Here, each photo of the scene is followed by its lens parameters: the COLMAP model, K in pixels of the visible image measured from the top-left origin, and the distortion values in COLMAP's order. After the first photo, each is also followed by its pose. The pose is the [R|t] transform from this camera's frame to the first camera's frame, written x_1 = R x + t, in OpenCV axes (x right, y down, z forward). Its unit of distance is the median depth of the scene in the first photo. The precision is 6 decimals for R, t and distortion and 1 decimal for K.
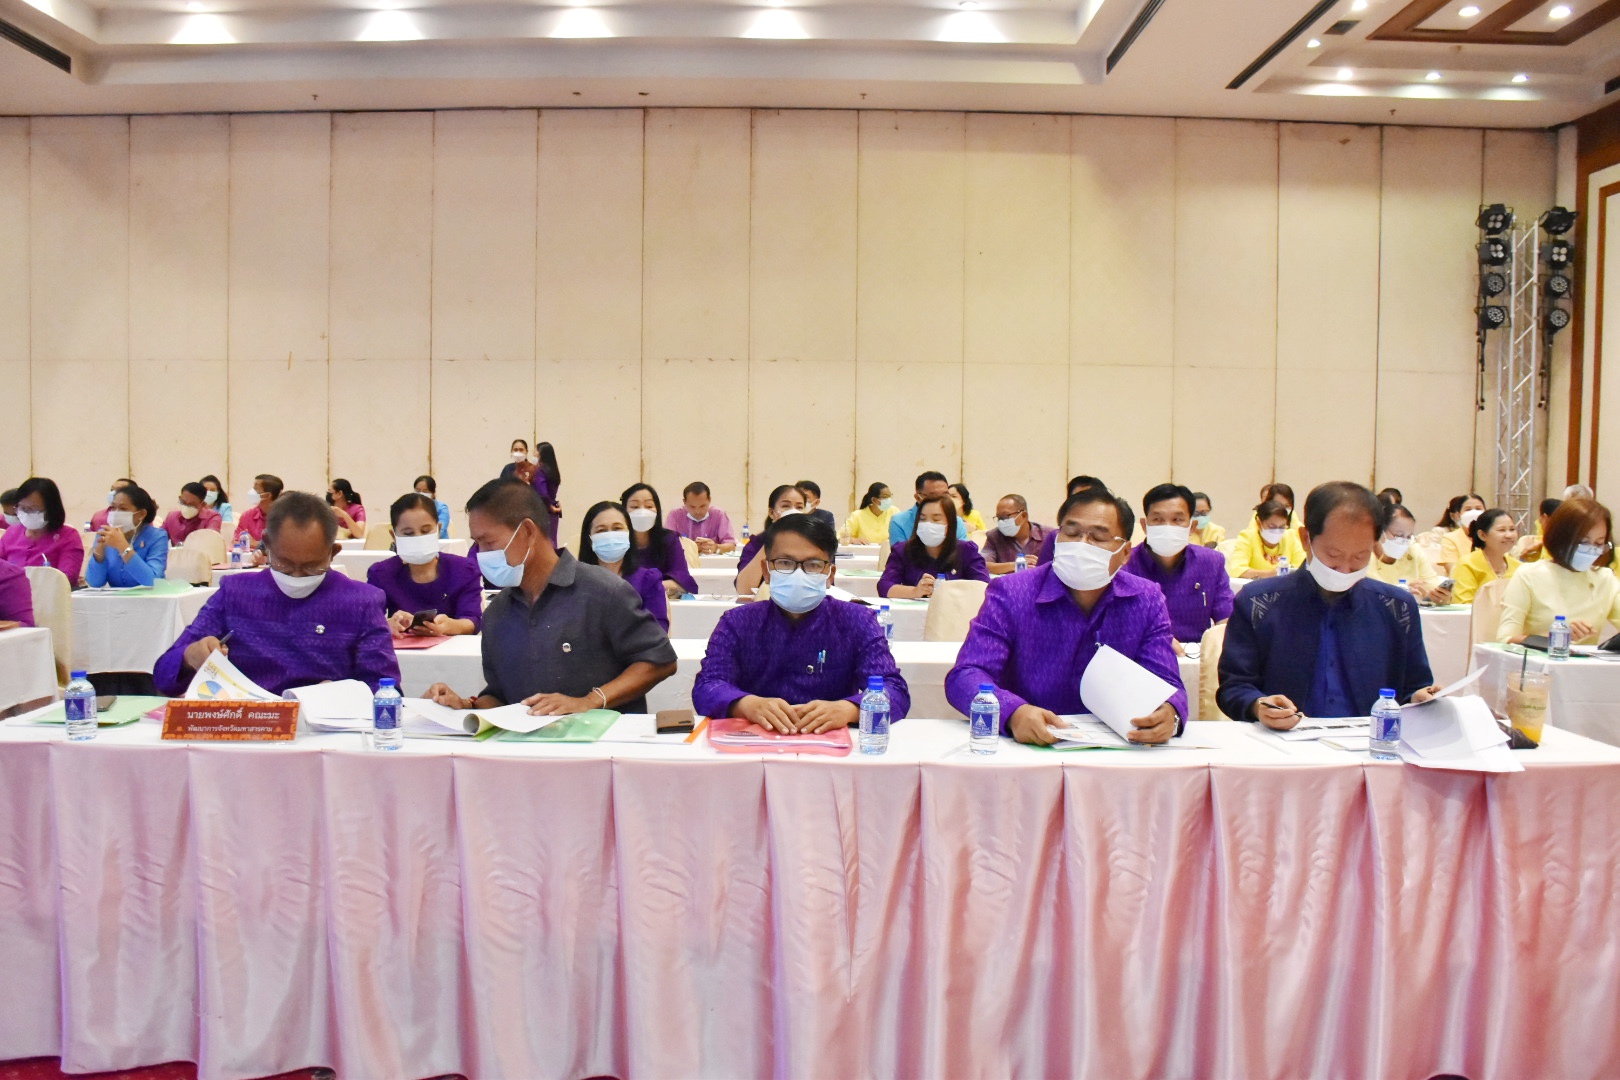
lens RADIAL K [[1260.6, 0, 806.5], [0, 1260.6, 552.3], [0, 0, 1]] dist [-0.123706, 0.048483]
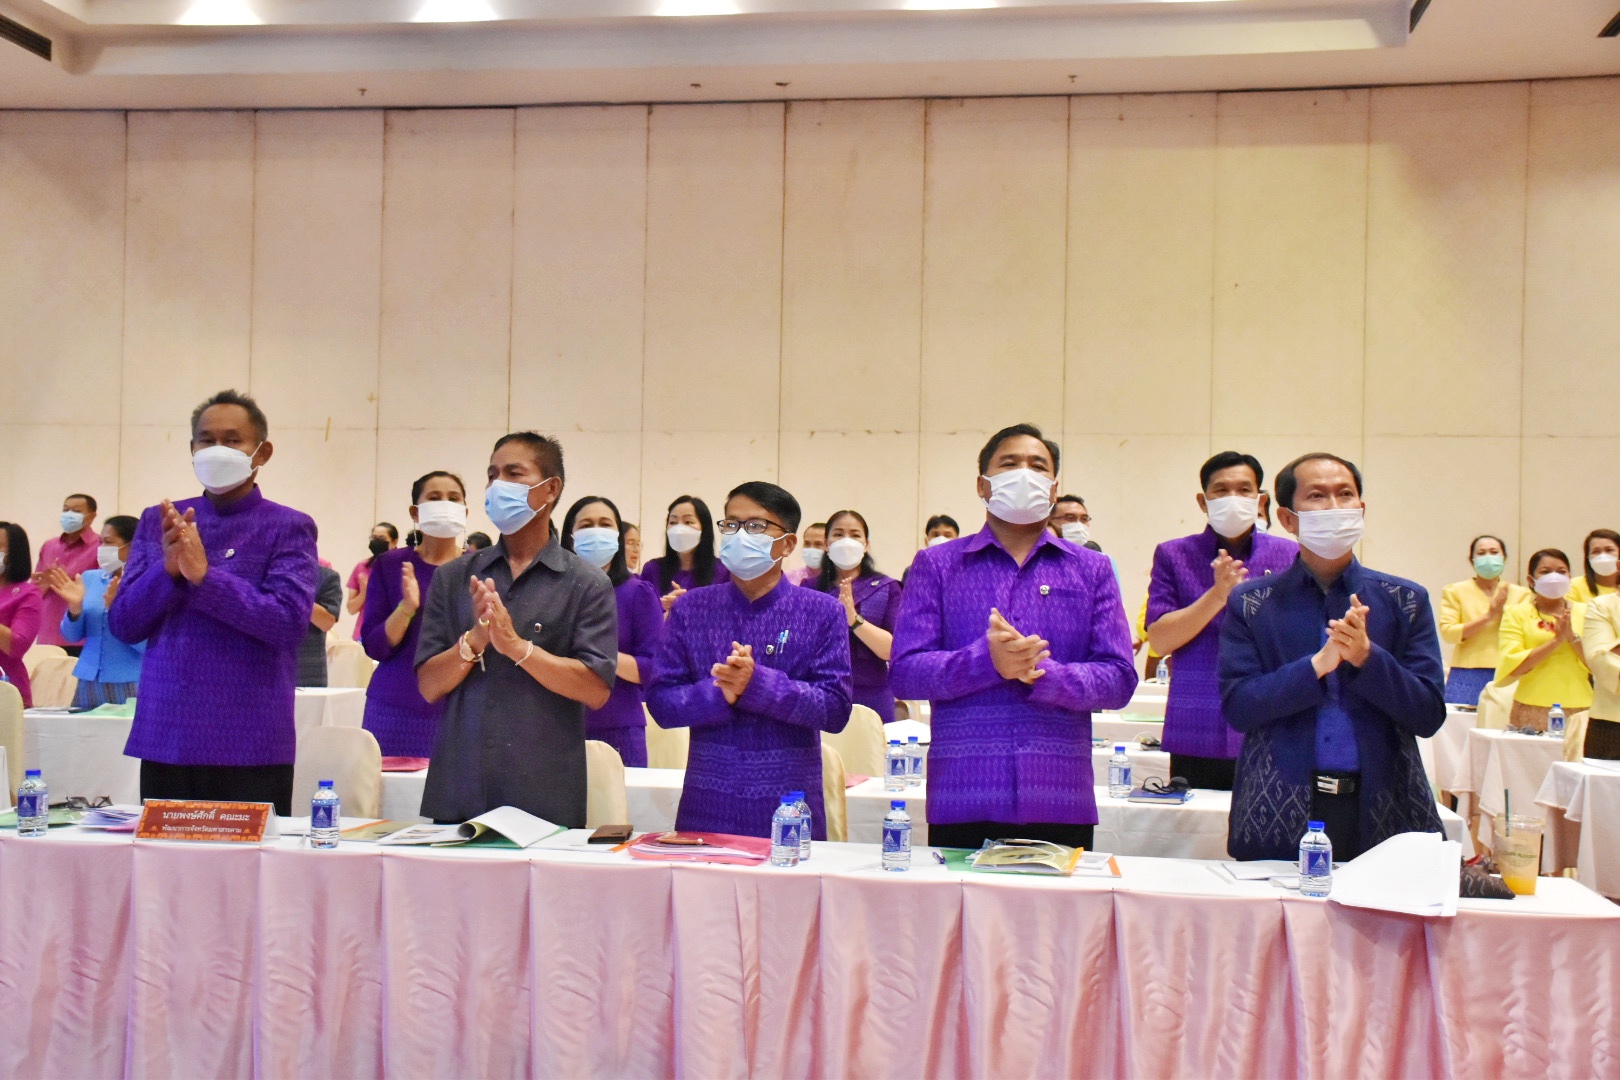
lens RADIAL K [[1837.8, 0, 802.0], [0, 1837.8, 539.8], [0, 0, 1]] dist [0.082607, 0.000000]
pose [[0.987835, 0.006535, -0.155365, 0.301967], [-0.019531, 0.996419, -0.082266, 0.019592], [0.154271, 0.084300, 0.984426, -0.497836]]
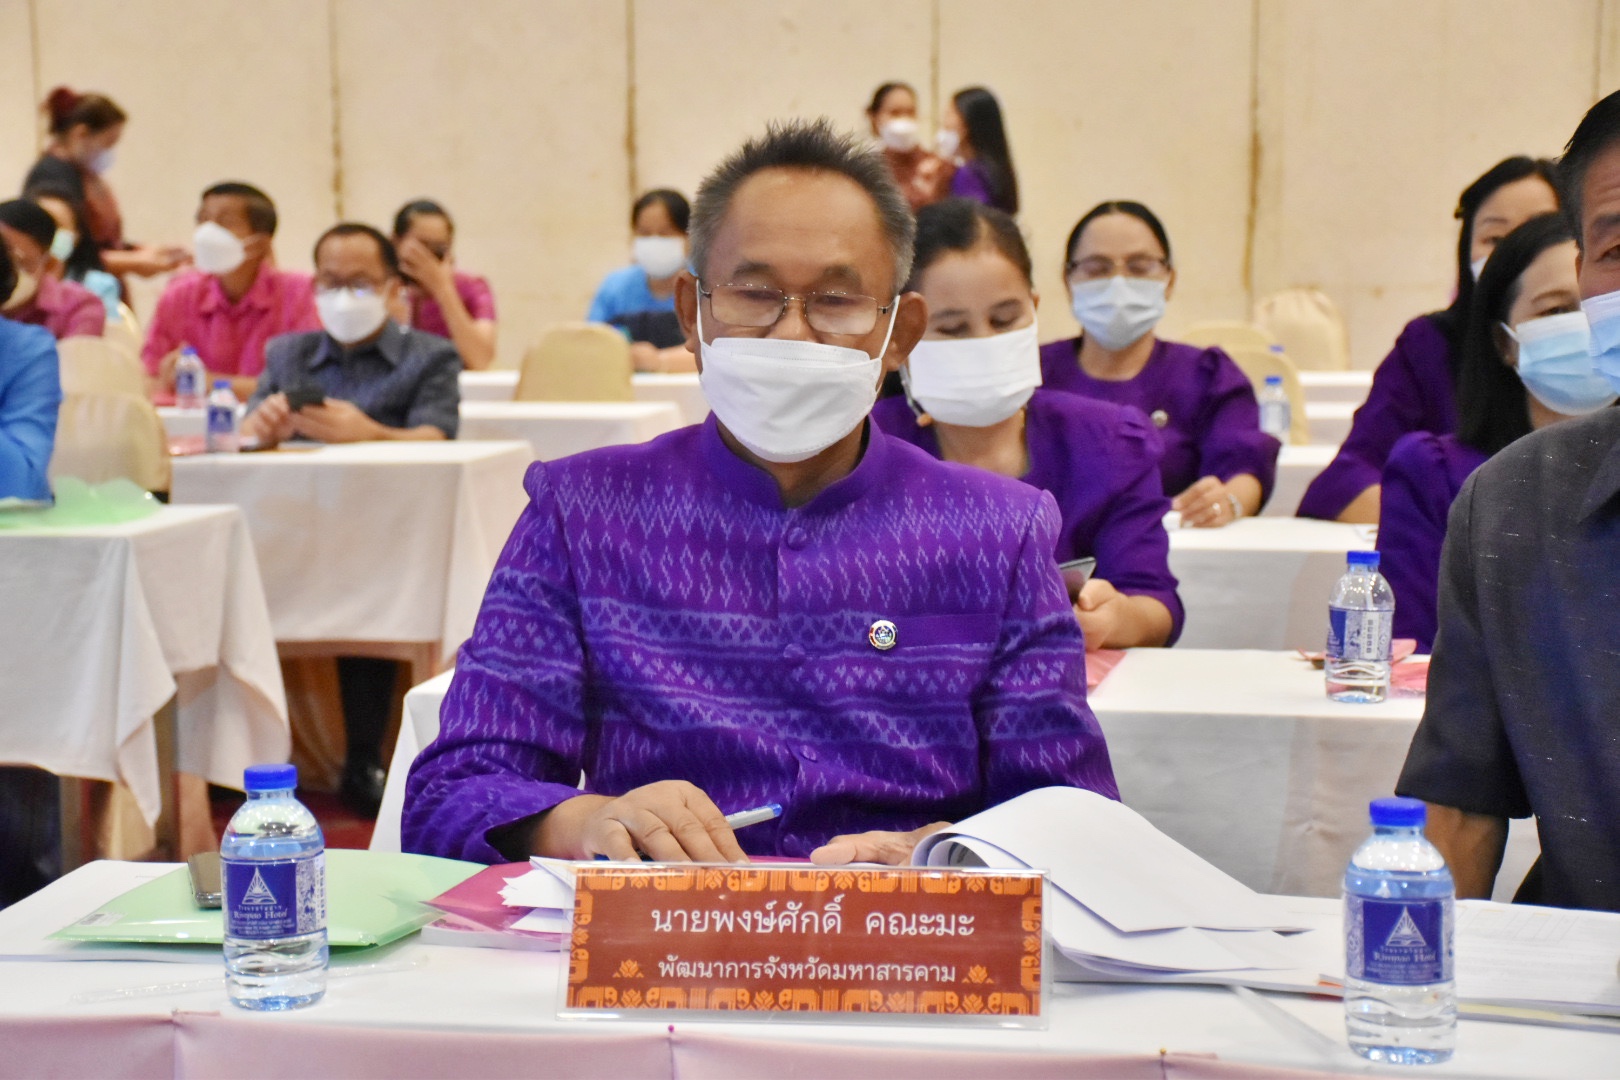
lens RADIAL K [[3563.1, 0, 801.5], [0, 3563.1, 551.6], [0, 0, 1]] dist [0.518595, 0.000000]
pose [[0.980404, 0.001057, -0.196992, -0.306632], [0.006030, 0.999356, 0.035374, 0.016762], [0.196903, -0.035869, 0.979767, 0.183553]]
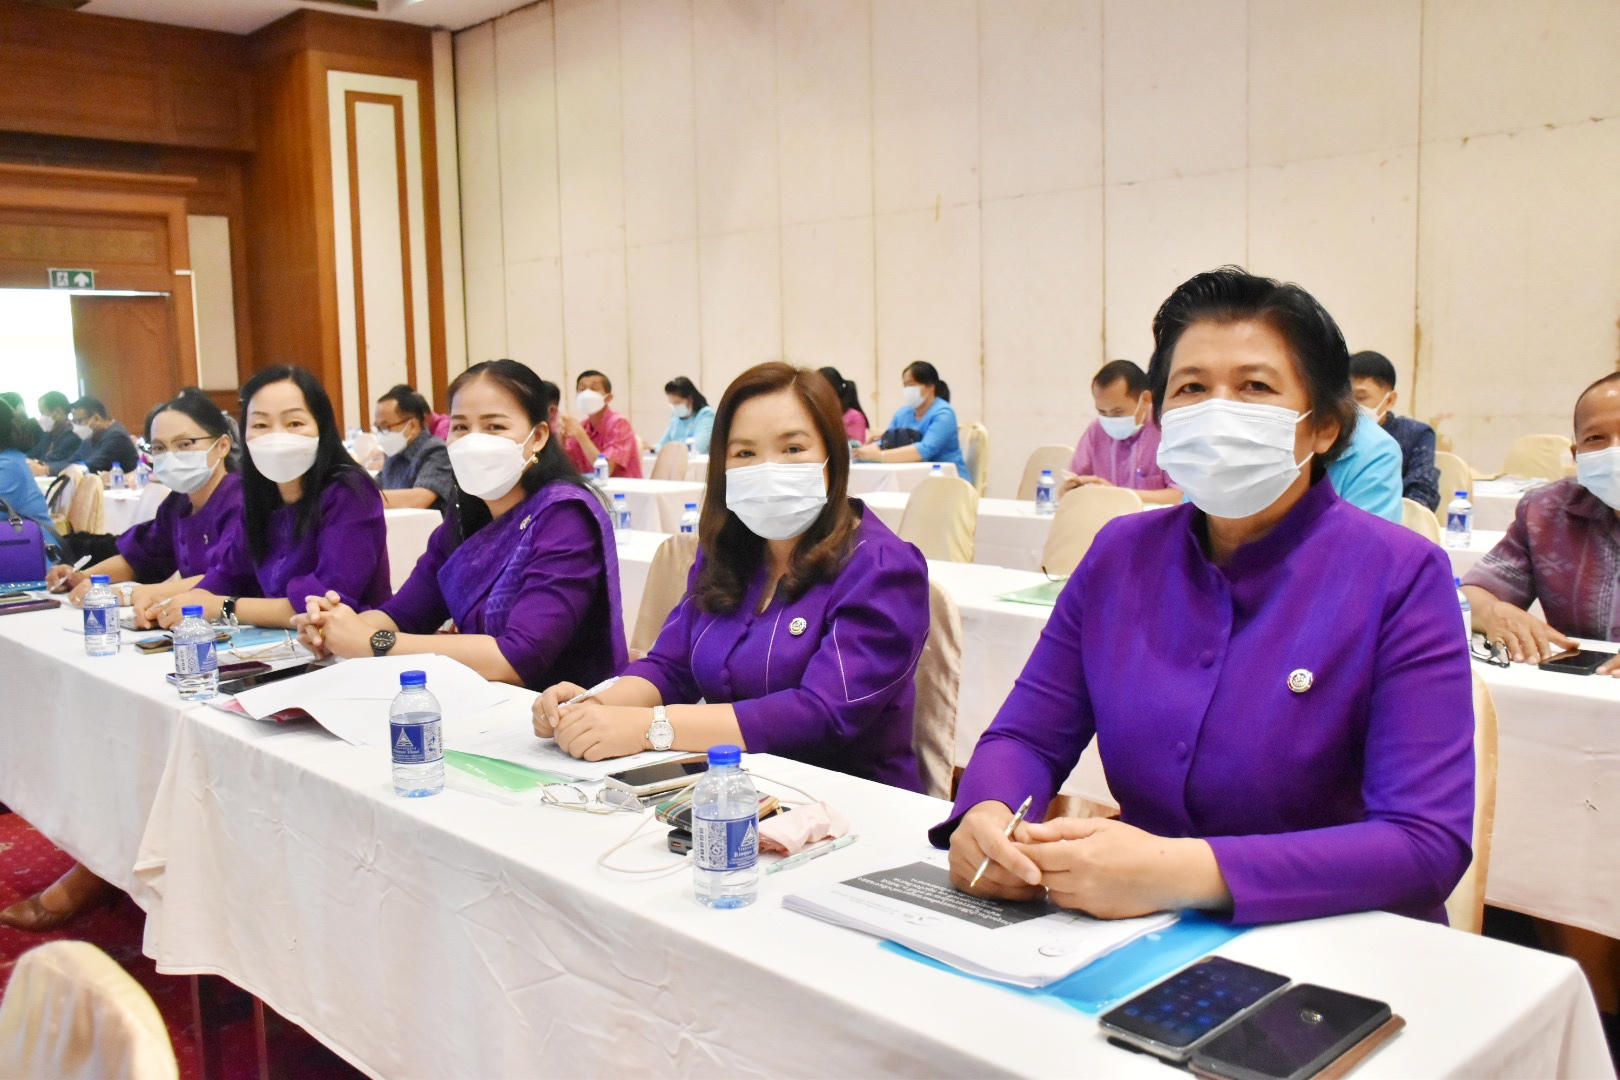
lens RADIAL K [[1458.2, 0, 795.1], [0, 1458.2, 558.5], [0, 0, 1]] dist [-0.070594, 0.095546]
pose [[0.682984, 0.064192, -0.727607, 0.853396], [-0.012394, 0.997006, 0.076325, -0.072307], [0.730328, -0.043111, 0.681735, 1.831277]]
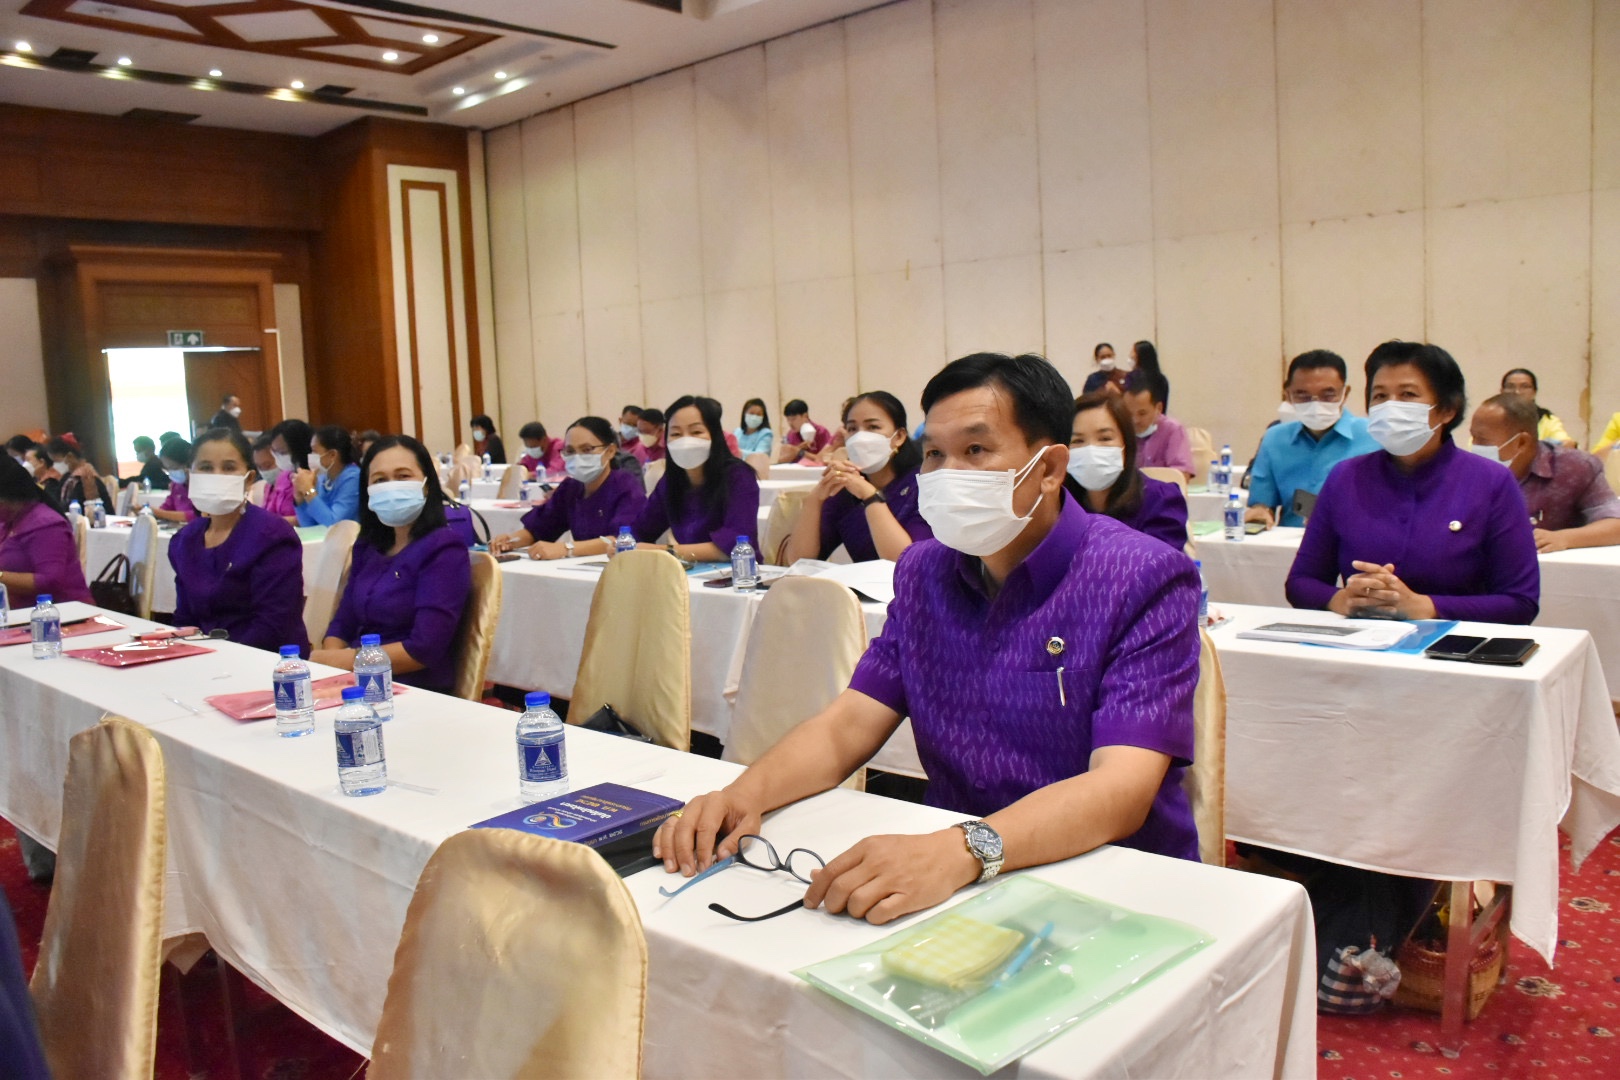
lens RADIAL K [[1260.6, 0, 796.8], [0, 1260.6, 552.2], [0, 0, 1]] dist [-0.123706, 0.048483]
pose [[0.741247, 0.036594, -0.670234, 0.865507], [0.012389, 0.997597, 0.068169, -0.040950], [0.671118, -0.058833, 0.739012, 1.215659]]
